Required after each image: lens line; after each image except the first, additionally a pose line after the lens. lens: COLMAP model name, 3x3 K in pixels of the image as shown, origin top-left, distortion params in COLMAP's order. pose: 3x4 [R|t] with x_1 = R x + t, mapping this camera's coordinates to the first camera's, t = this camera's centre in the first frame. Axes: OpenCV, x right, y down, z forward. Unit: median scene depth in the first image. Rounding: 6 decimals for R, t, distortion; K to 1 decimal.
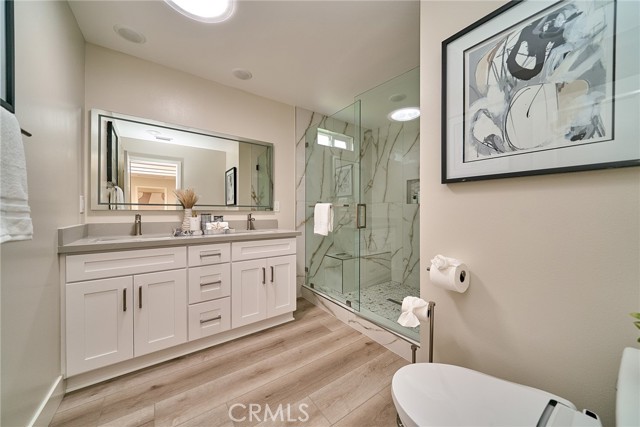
lens RADIAL K [[216.2, 0, 332.8], [0, 216.2, 212.4], [0, 0, 1]] dist [0.007150, 0.000043]
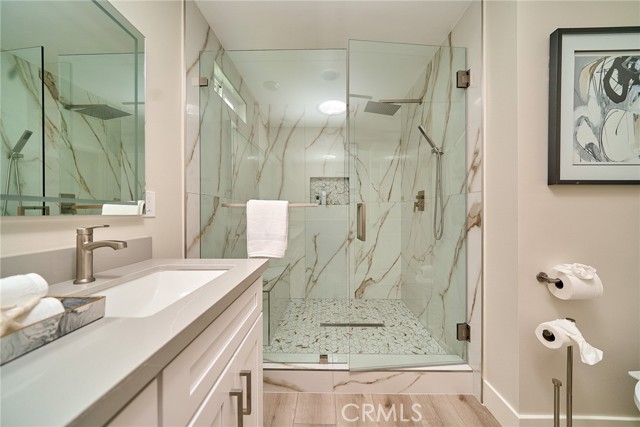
lens RADIAL K [[216.2, 0, 320.4], [0, 216.2, 212.6], [0, 0, 1]] dist [0.007150, 0.000043]
pose [[0.639593, -0.003598, 0.768705, -0.928630], [0.006362, 0.999980, -0.000612, -0.022277], [-0.768687, 0.005282, 0.639603, 1.309838]]
